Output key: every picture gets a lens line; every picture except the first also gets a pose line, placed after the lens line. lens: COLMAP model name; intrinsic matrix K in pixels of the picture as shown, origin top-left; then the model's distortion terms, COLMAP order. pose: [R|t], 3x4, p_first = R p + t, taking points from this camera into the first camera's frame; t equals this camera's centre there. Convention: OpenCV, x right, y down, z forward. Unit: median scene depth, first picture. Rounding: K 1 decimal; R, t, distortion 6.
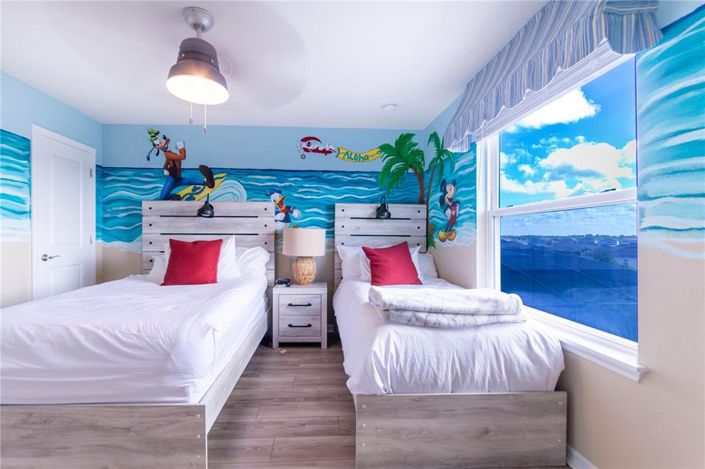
lens RADIAL K [[284.3, 0, 354.4], [0, 284.3, 231.9], [0, 0, 1]] dist [-0.012581, 0.000080]
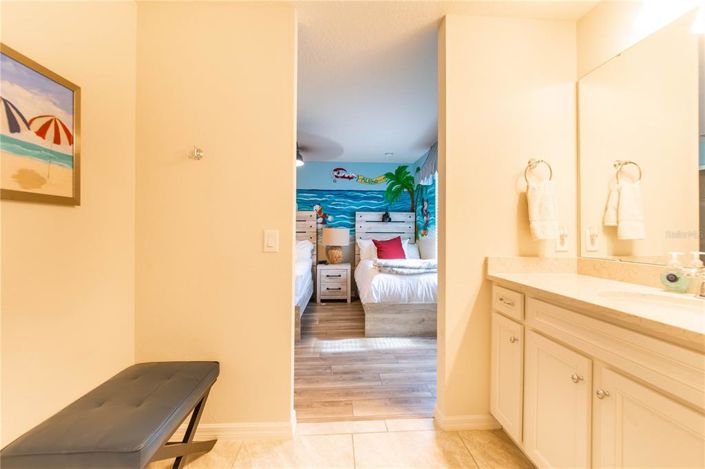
lens RADIAL K [[284.3, 0, 354.4], [0, 284.3, 231.9], [0, 0, 1]] dist [-0.012581, 0.000080]
pose [[0.997371, -0.000997, -0.072452, 0.037906], [0.001651, 0.999958, 0.008967, -0.005865], [0.072440, -0.009063, 0.997332, -0.558269]]
